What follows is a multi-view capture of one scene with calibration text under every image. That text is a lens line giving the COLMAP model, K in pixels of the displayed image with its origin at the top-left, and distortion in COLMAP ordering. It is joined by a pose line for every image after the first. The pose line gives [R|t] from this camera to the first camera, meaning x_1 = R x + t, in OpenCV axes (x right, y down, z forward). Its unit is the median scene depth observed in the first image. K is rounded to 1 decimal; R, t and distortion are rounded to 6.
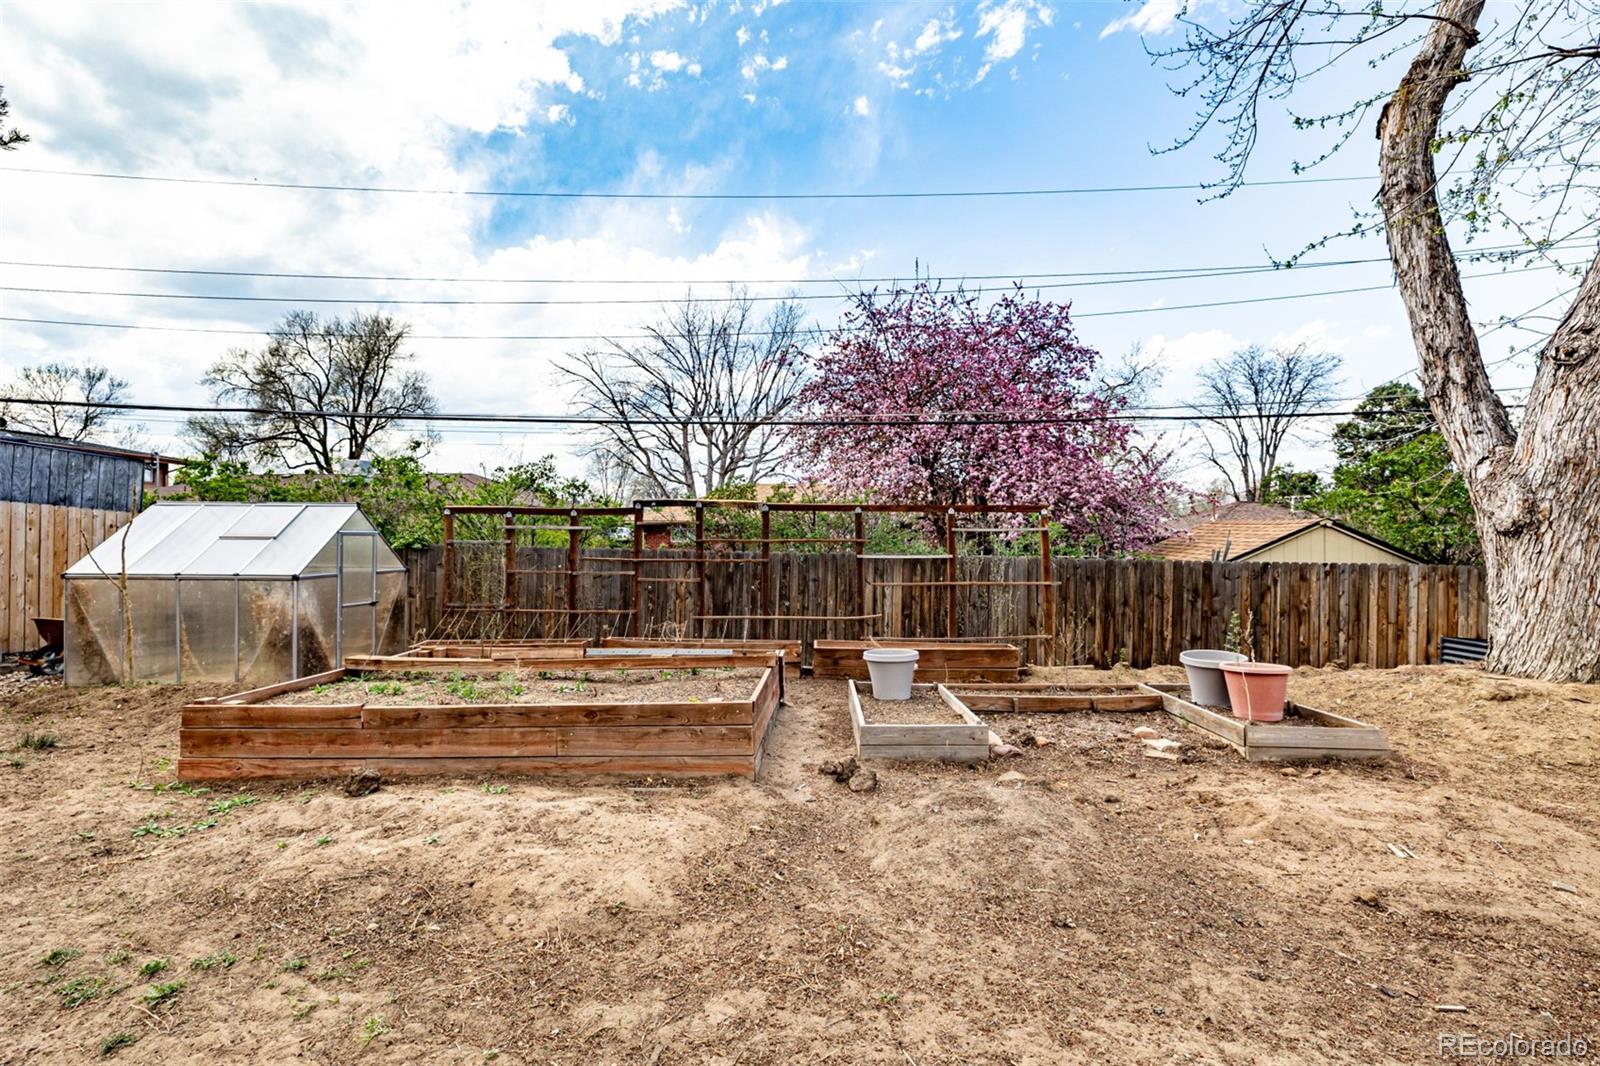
lens RADIAL K [[679.8, 0, 810.2], [0, 679.8, 531.7], [0, 0, 1]] dist [-0.001405, 0.000047]
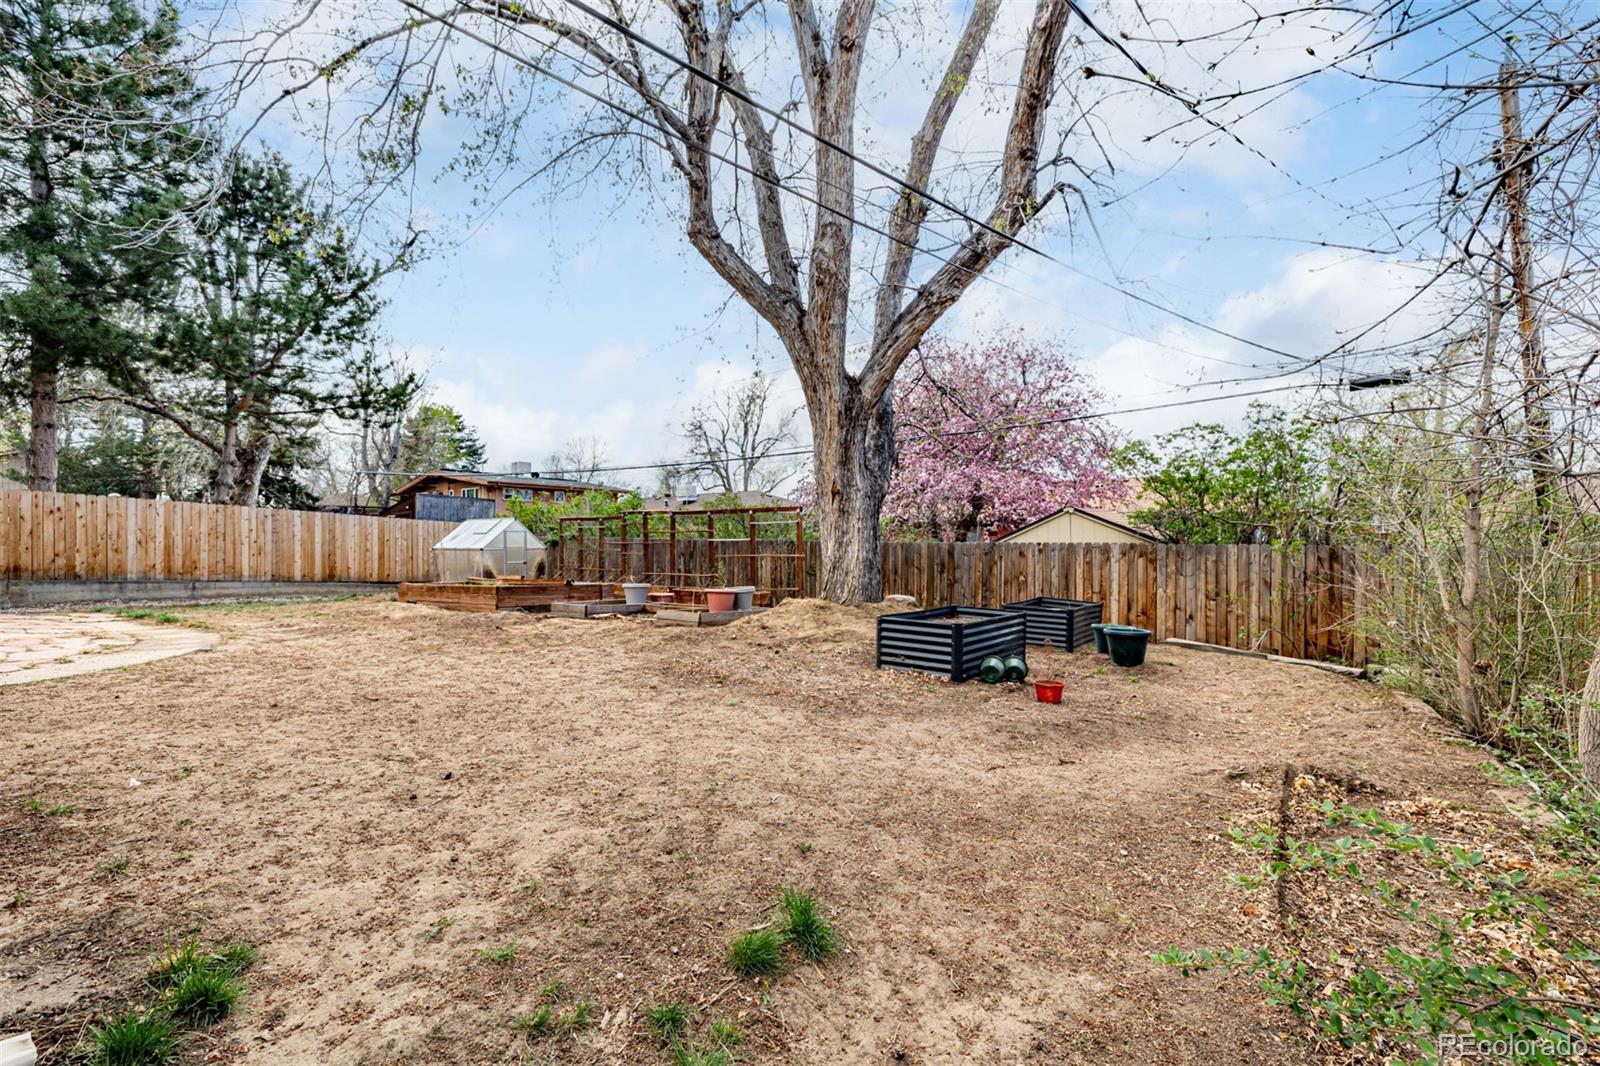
lens RADIAL K [[679.8, 0, 810.2], [0, 679.8, 531.7], [0, 0, 1]] dist [-0.001405, 0.000047]
pose [[0.831066, -0.017736, -0.555892, 1.102721], [0.016338, 0.999839, -0.007475, 0.028572], [0.555934, -0.002870, 0.831221, -0.266081]]
